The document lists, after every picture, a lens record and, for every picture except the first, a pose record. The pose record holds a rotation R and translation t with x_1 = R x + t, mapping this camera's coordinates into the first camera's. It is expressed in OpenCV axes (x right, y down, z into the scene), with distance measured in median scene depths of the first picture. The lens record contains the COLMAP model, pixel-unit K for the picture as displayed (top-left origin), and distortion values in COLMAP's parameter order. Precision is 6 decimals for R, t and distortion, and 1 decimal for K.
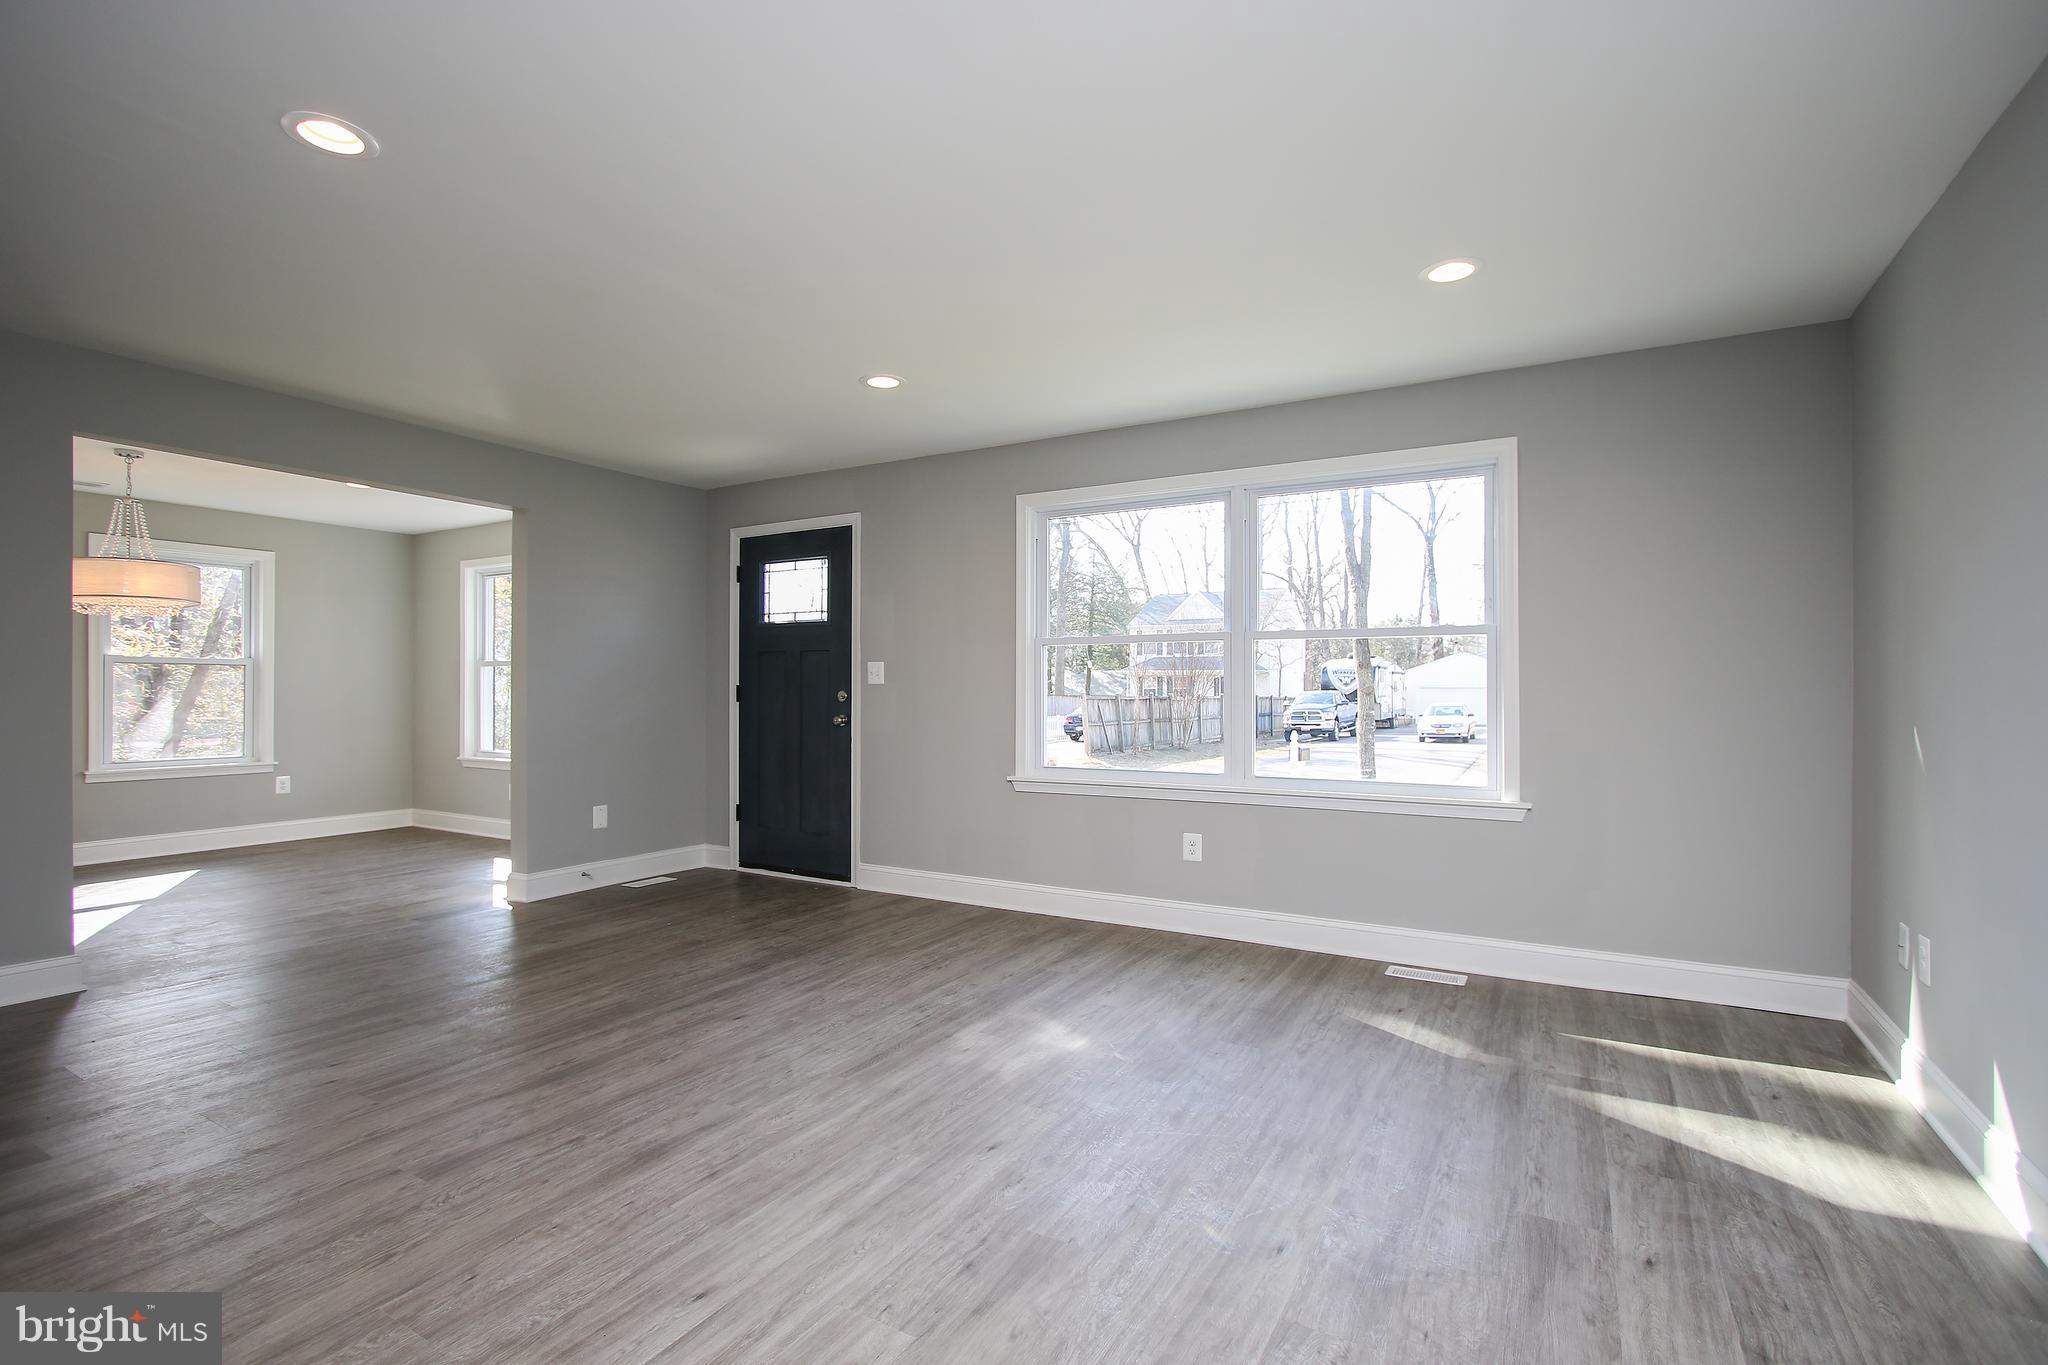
lens RADIAL K [[940.8, 0, 1024.0], [0, 940.8, 682.5], [0, 0, 1]] dist [-0.008784, -0.000359]
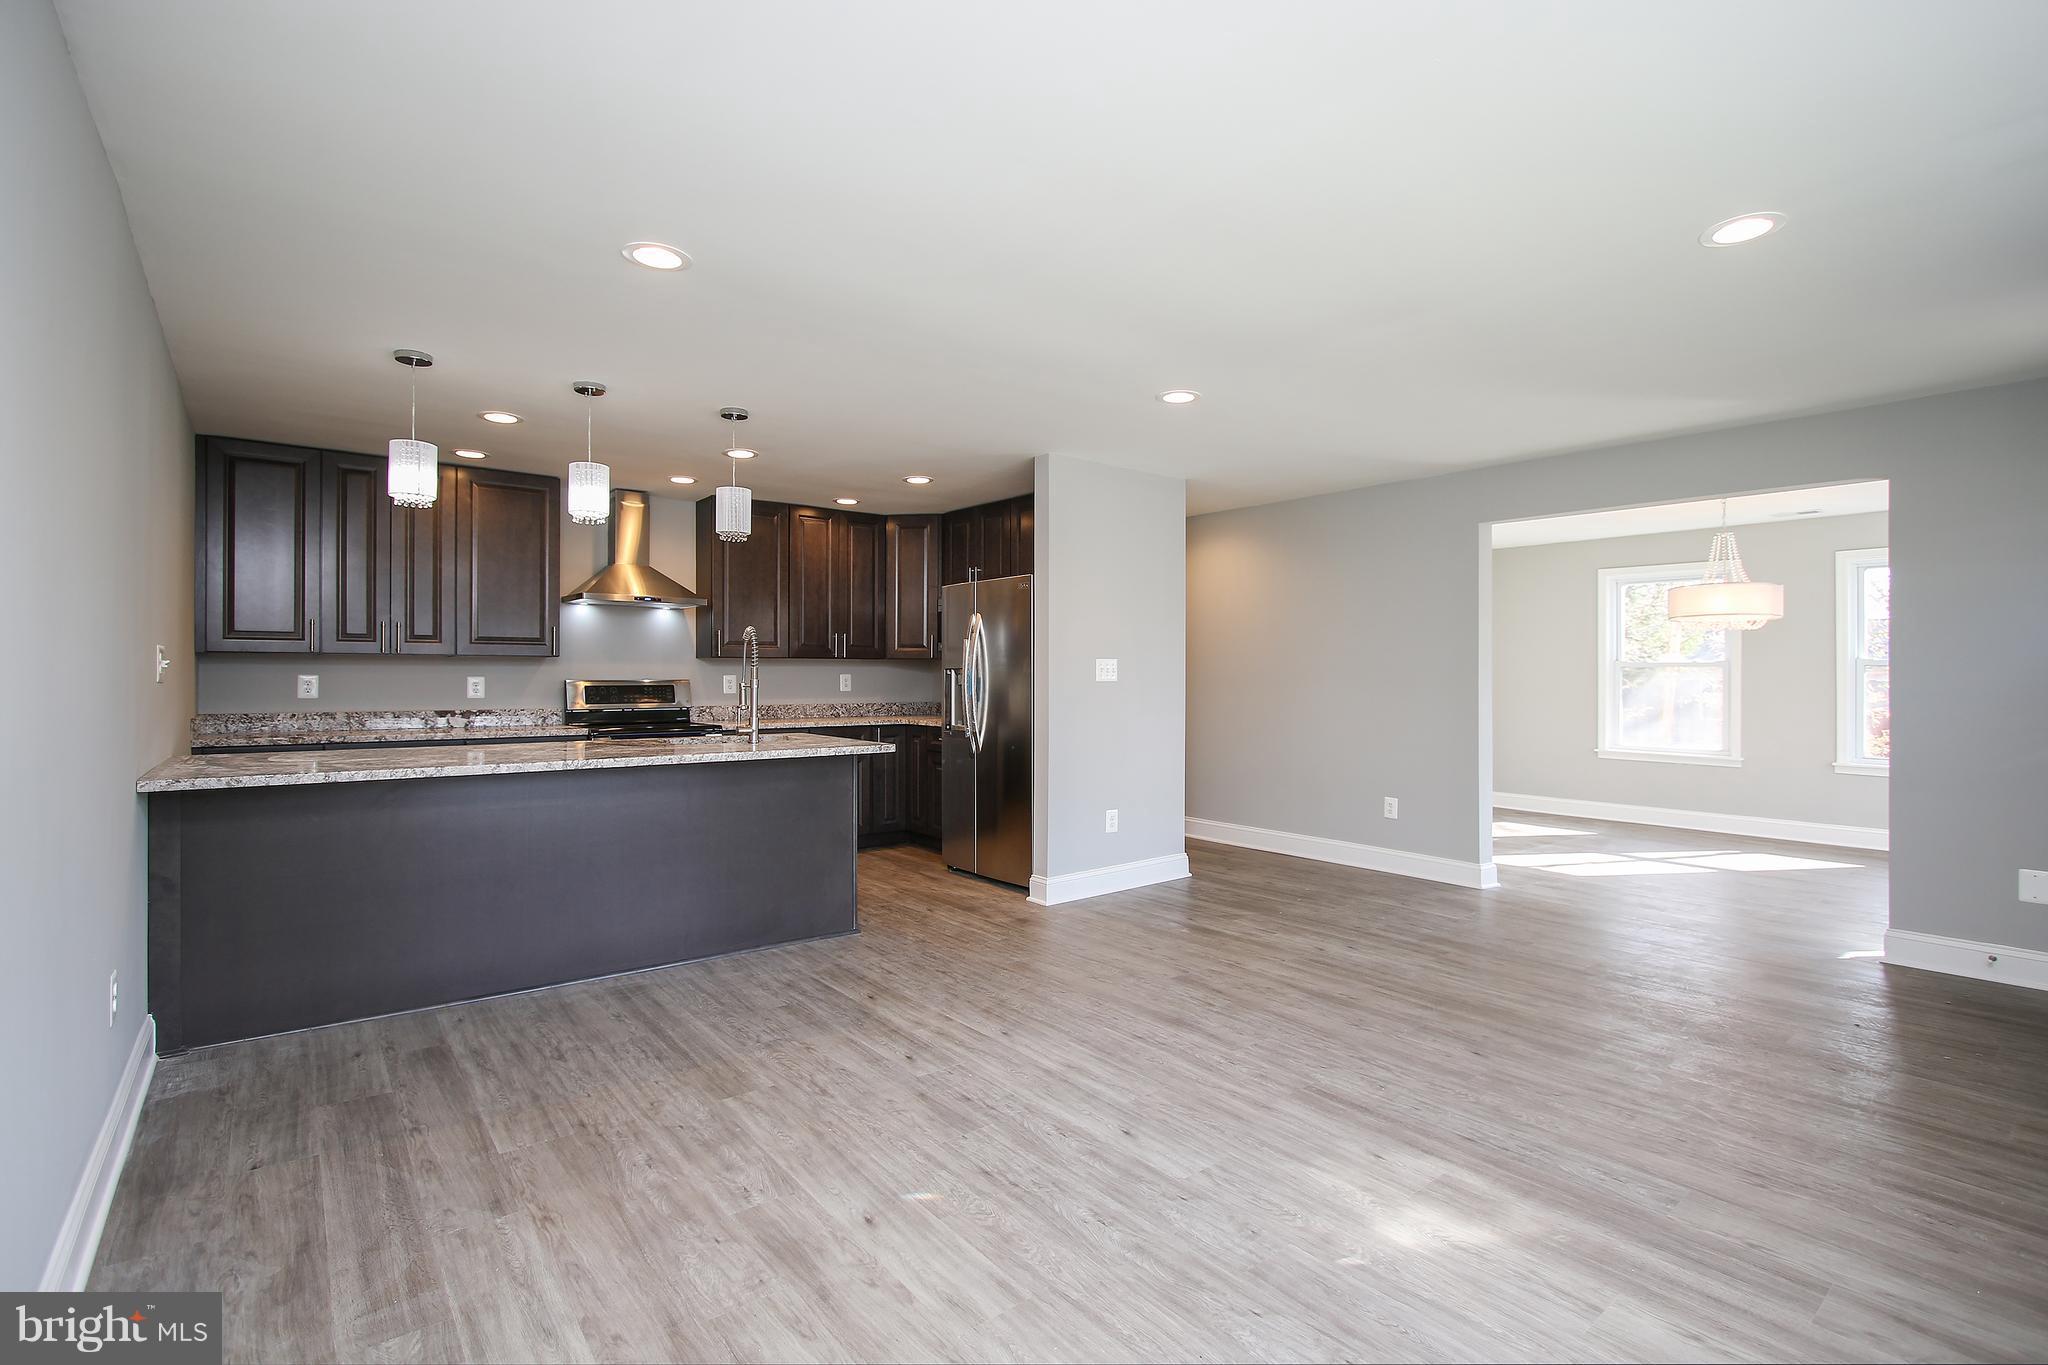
lens RADIAL K [[932.3, 0, 1033.8], [0, 932.3, 673.5], [0, 0, 1]] dist [-0.004697, -0.000438]
pose [[-0.351252, -0.003724, -0.936274, 0.542740], [0.002753, 0.999984, -0.005010, -0.012424], [0.936277, -0.004337, -0.351236, 0.693002]]
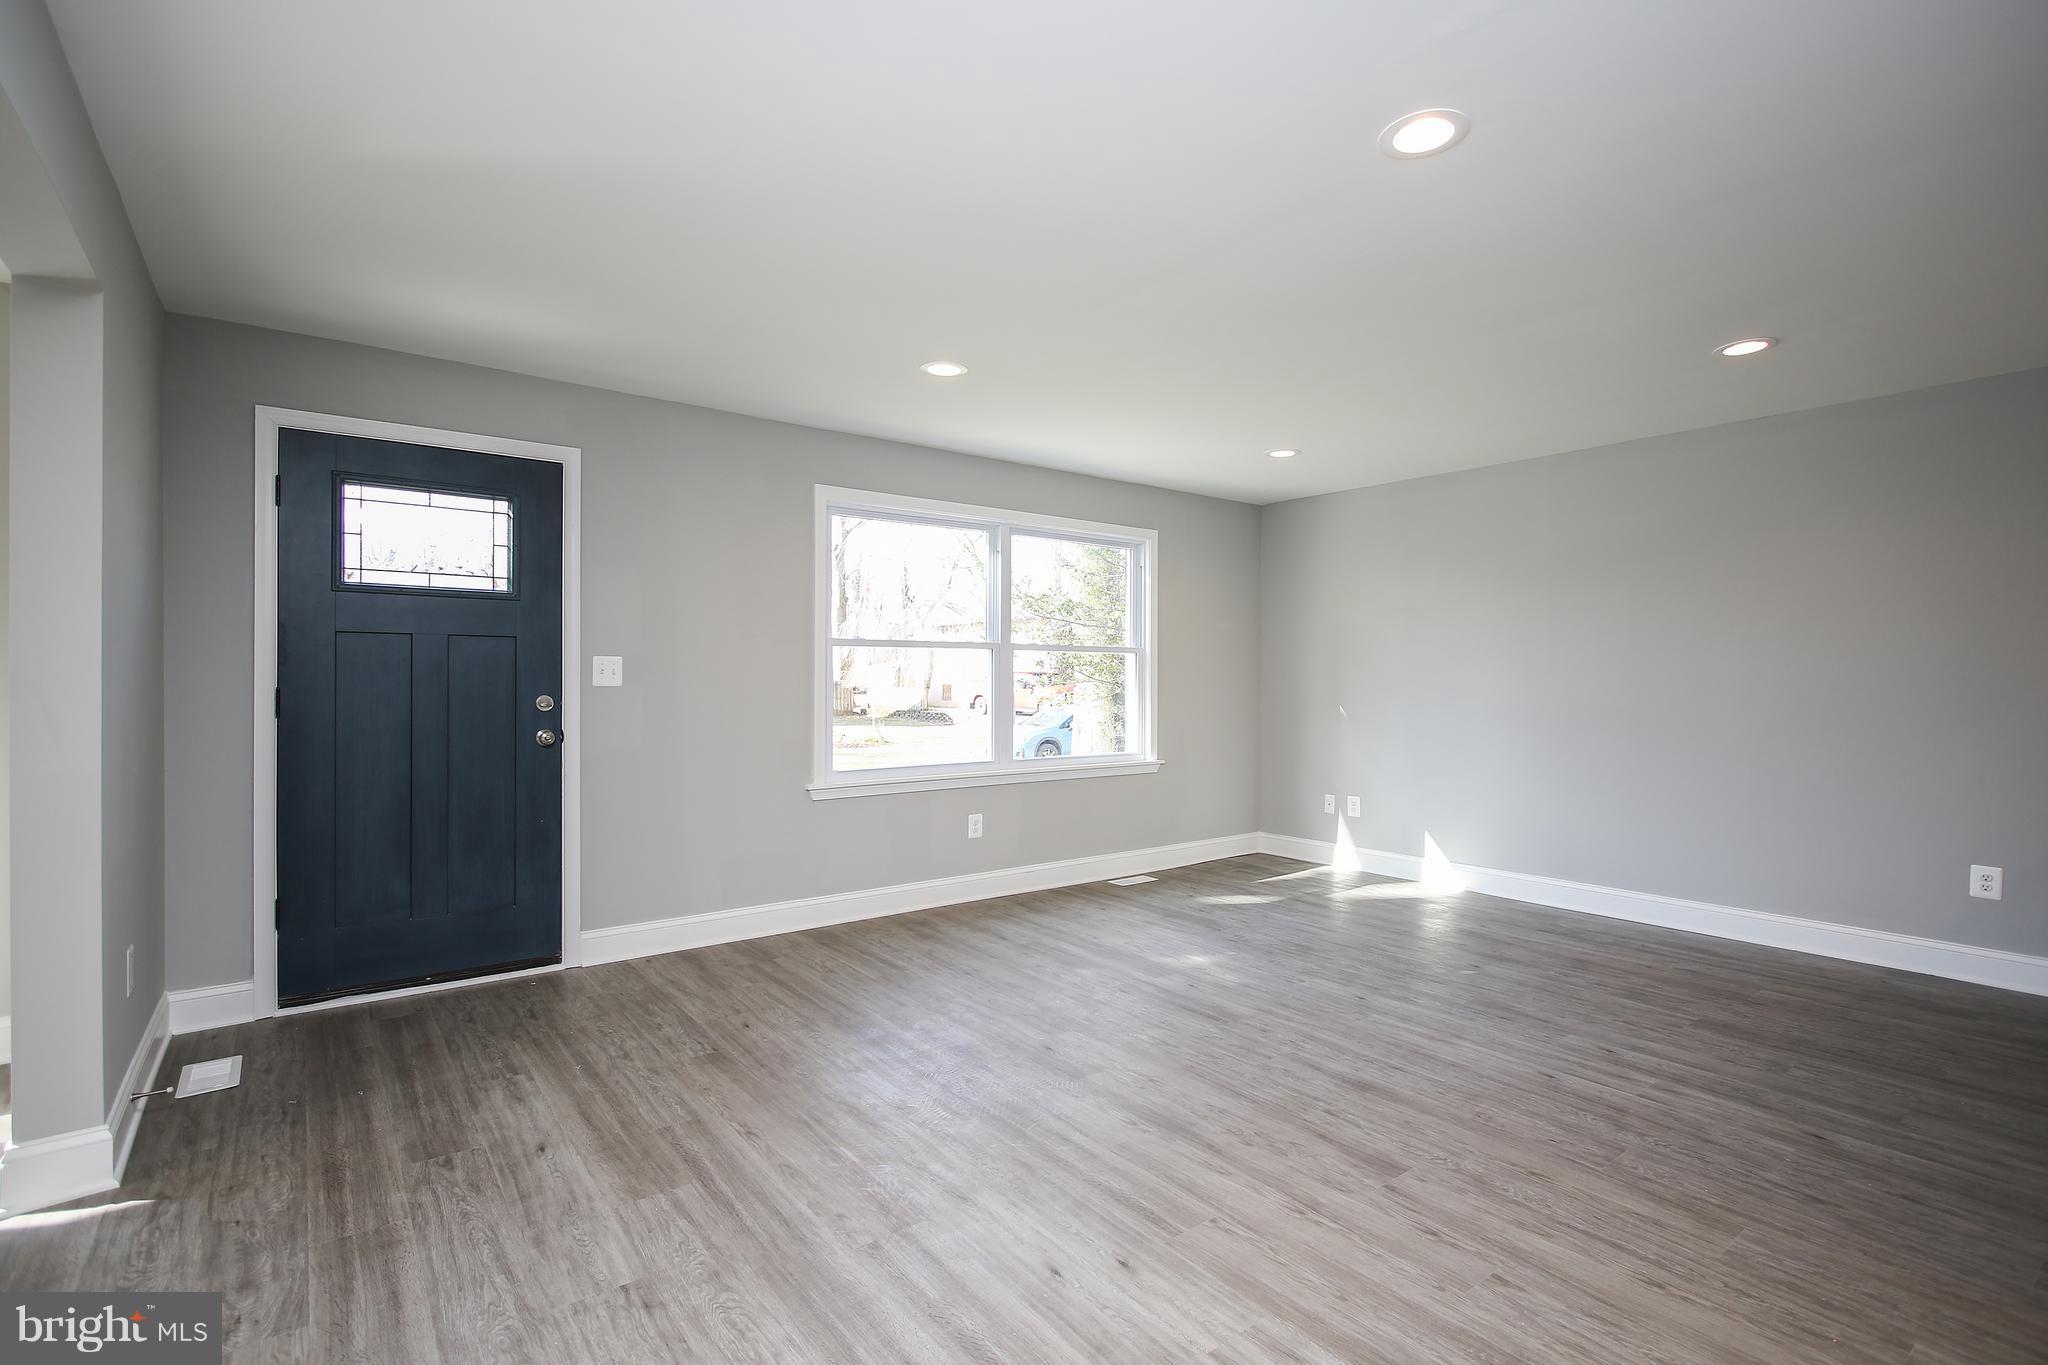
lens RADIAL K [[958.8, 0, 1024.0], [0, 958.8, 682.5], [0, 0, 1]] dist [-0.006212, -0.000642]
pose [[0.373592, -0.001919, 0.927591, -0.912675], [-0.010199, 0.999929, 0.006176, -0.011167], [-0.927537, -0.011768, 0.373545, 0.507205]]
